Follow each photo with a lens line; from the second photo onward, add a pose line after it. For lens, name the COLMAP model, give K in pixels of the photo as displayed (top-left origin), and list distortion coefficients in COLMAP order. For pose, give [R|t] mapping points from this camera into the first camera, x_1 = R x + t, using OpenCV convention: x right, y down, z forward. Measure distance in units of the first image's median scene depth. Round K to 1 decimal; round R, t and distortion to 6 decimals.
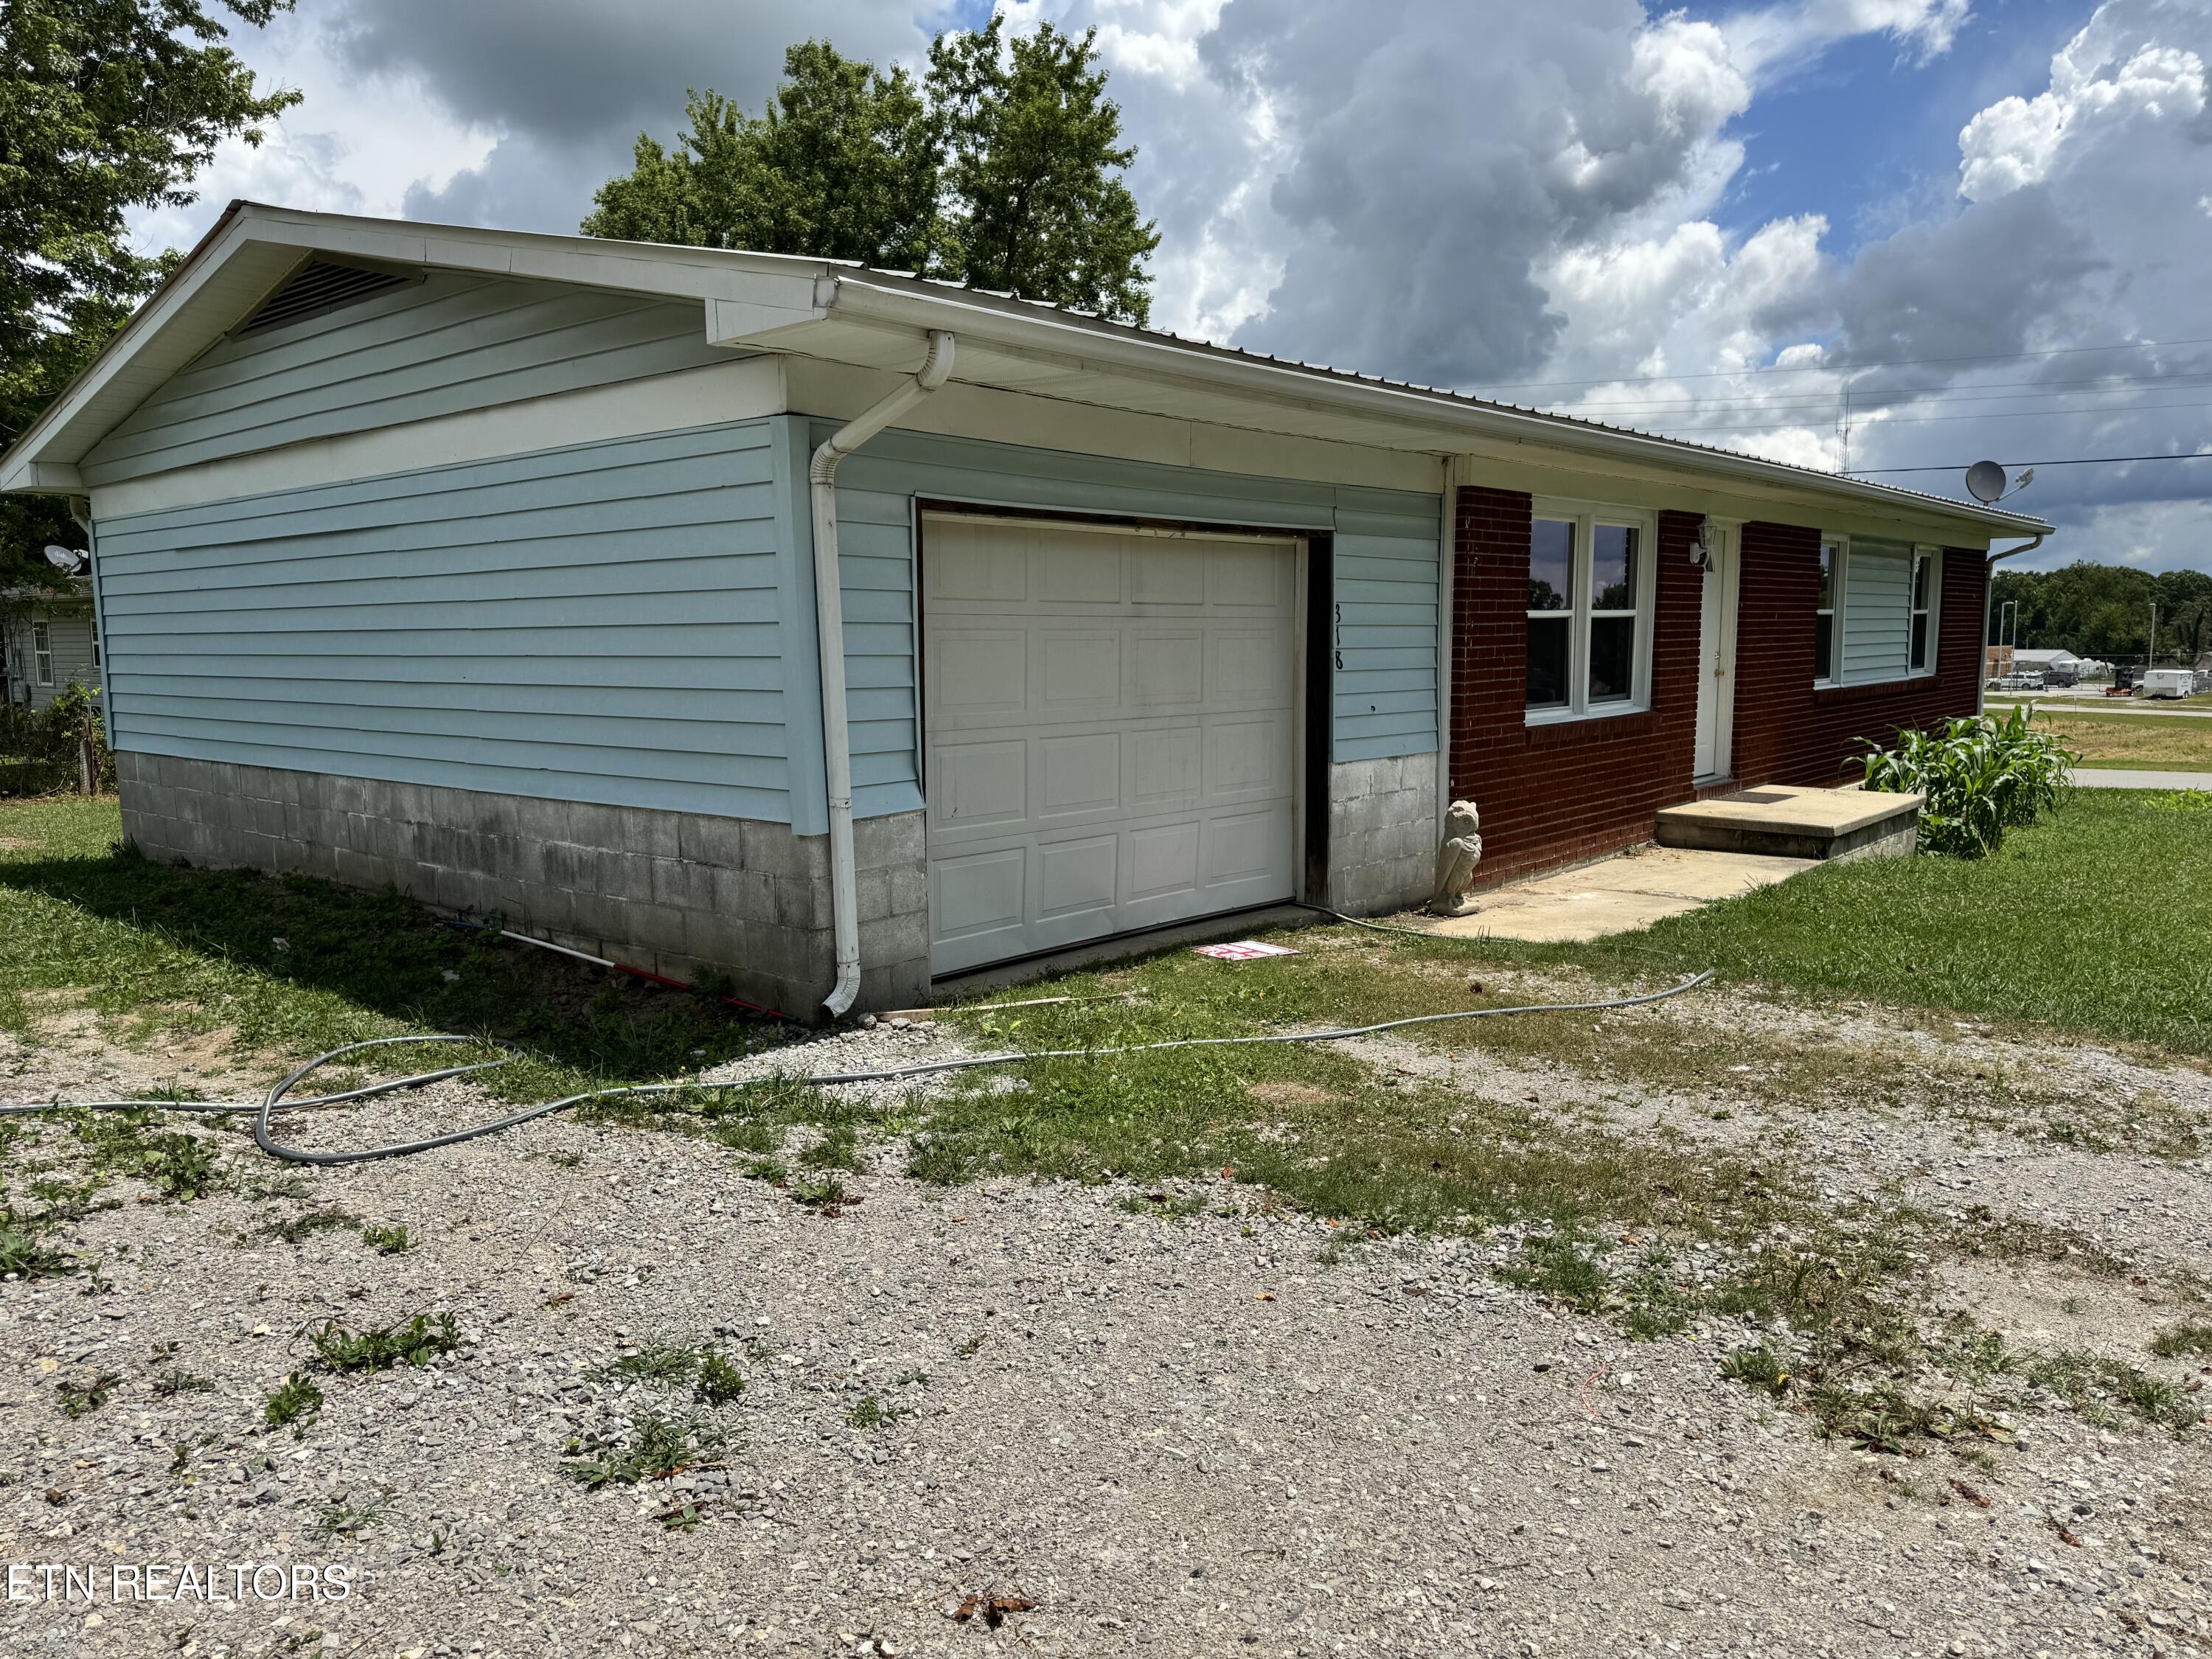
lens RADIAL K [[1563.5, 0, 1064.3], [0, 1563.5, 837.0], [0, 0, 1]] dist [0.062896, -0.004465]
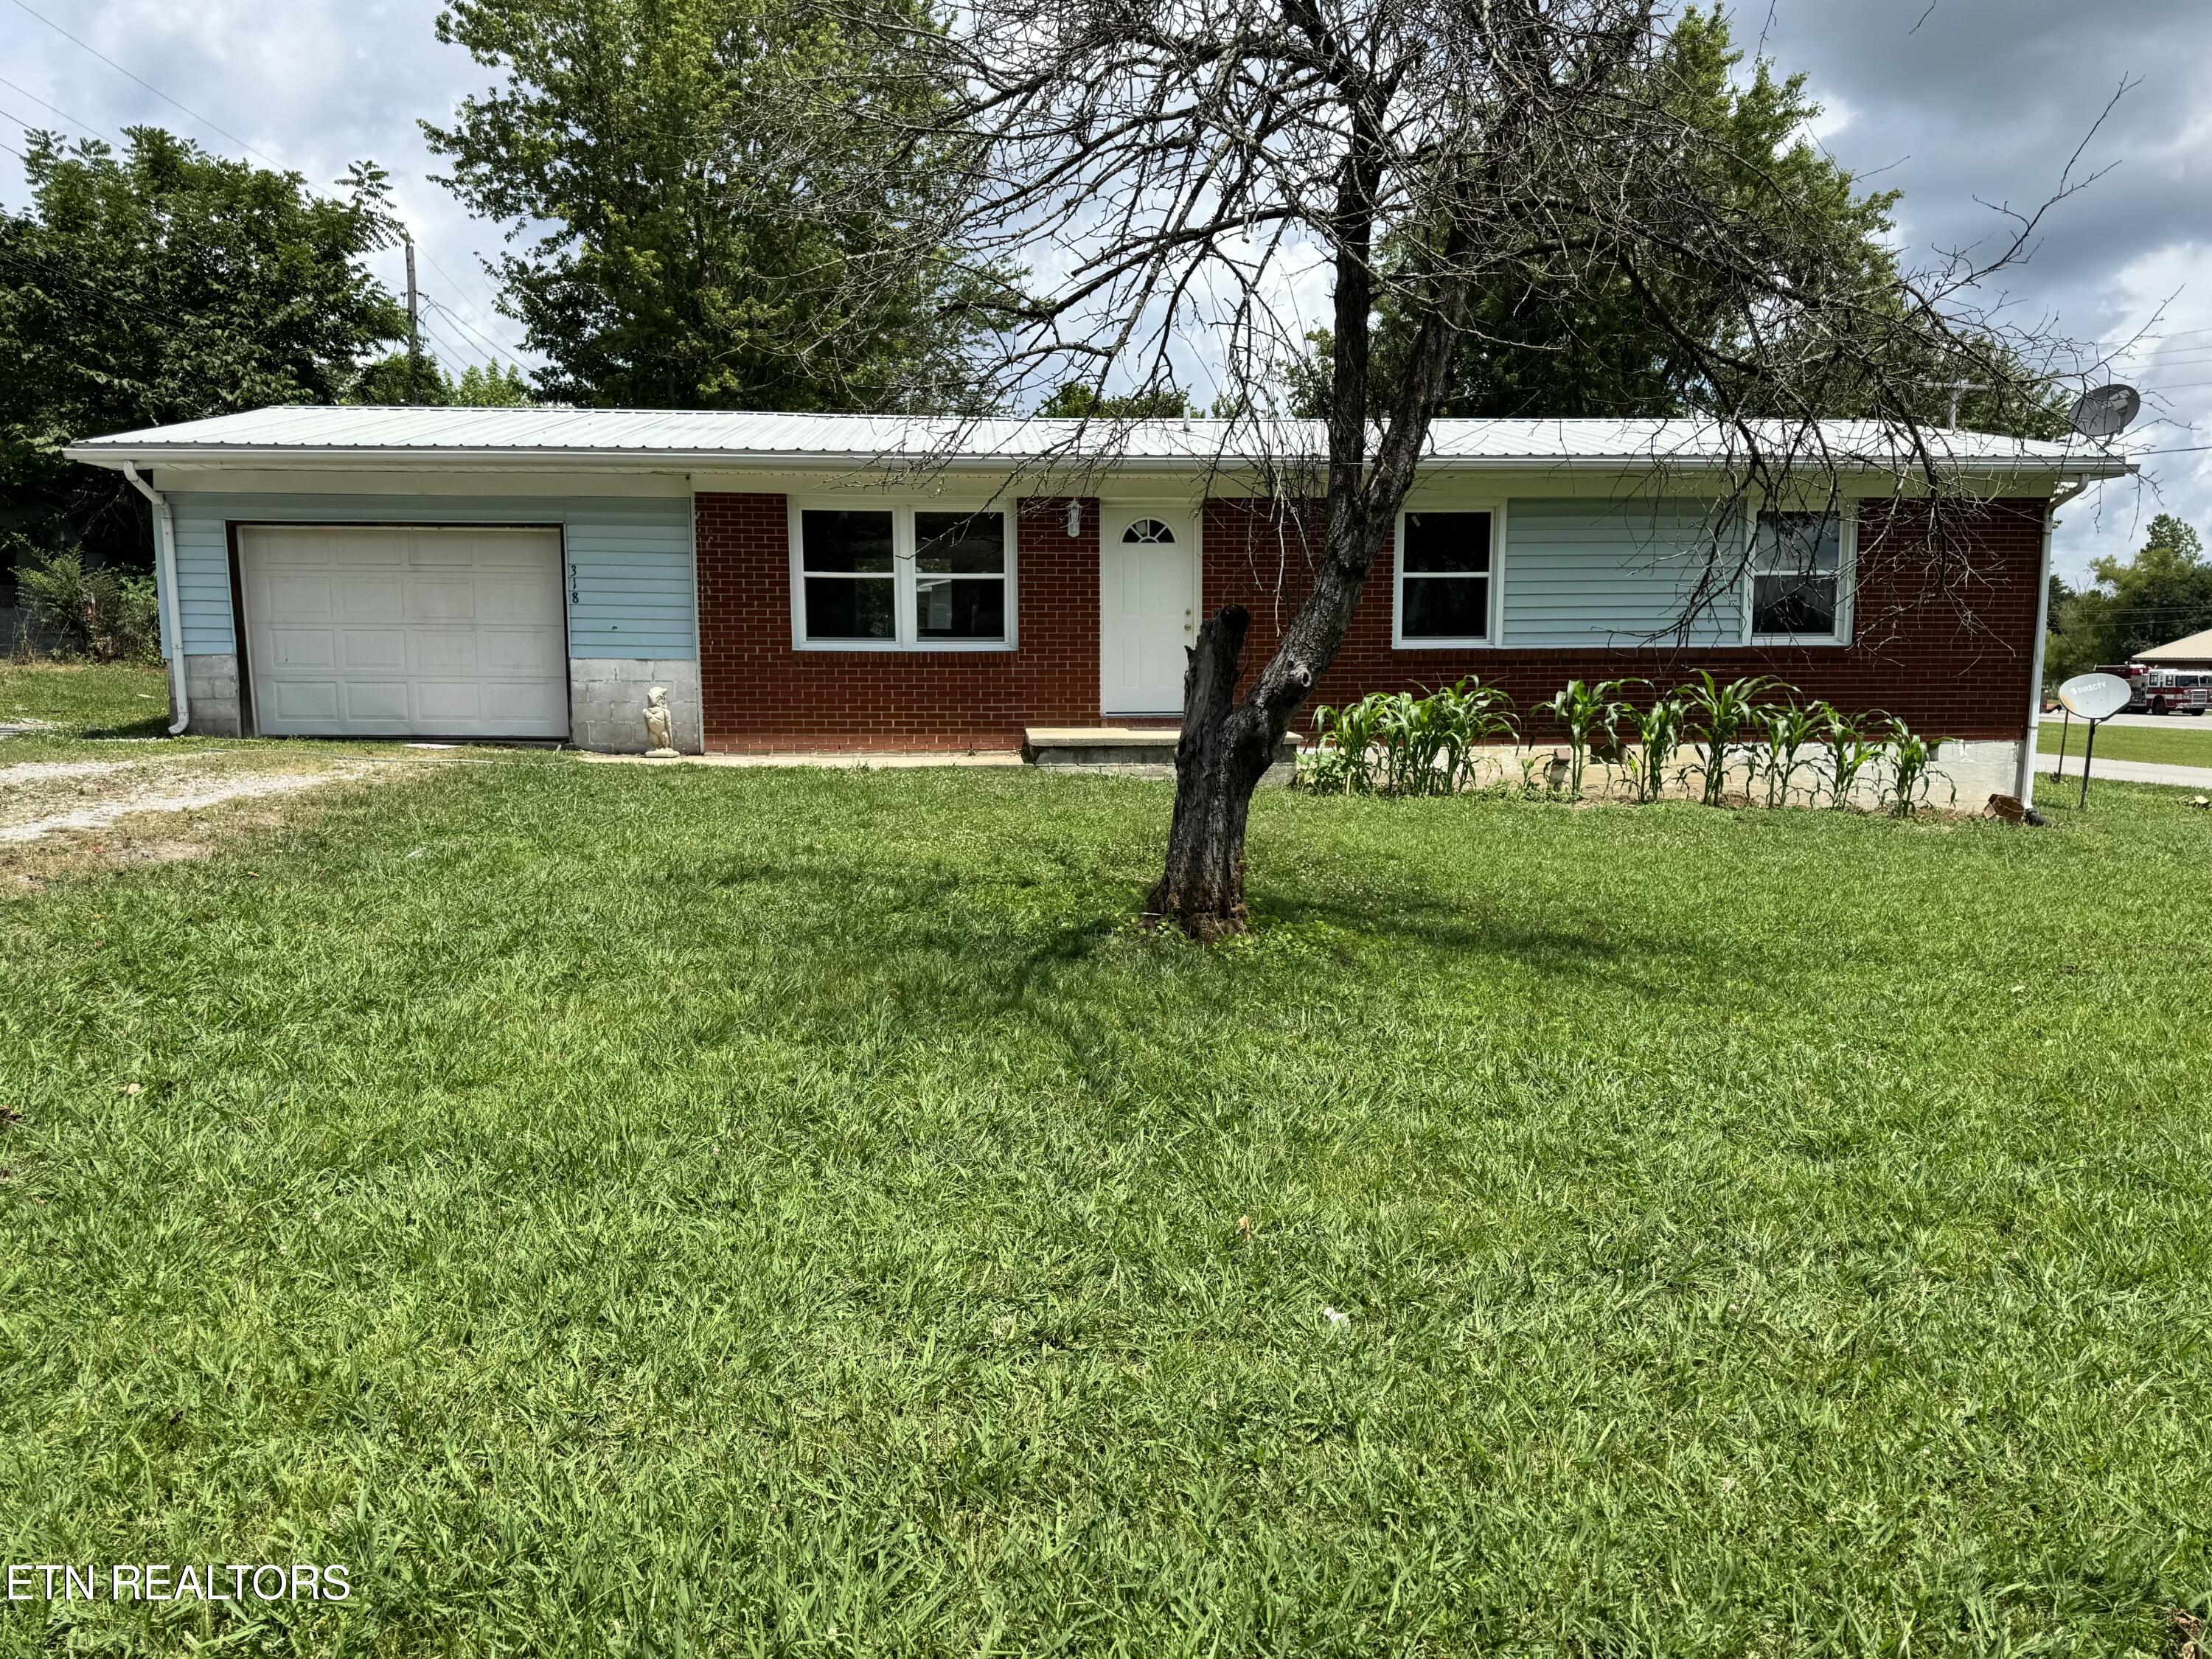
lens RADIAL K [[1563.5, 0, 1064.3], [0, 1563.5, 837.0], [0, 0, 1]] dist [0.062896, -0.004465]
pose [[0.717267, 0.093859, -0.690448, 1.873216], [-0.095679, 0.994767, 0.035832, 0.036333], [0.690198, 0.040360, 0.722494, 0.122960]]
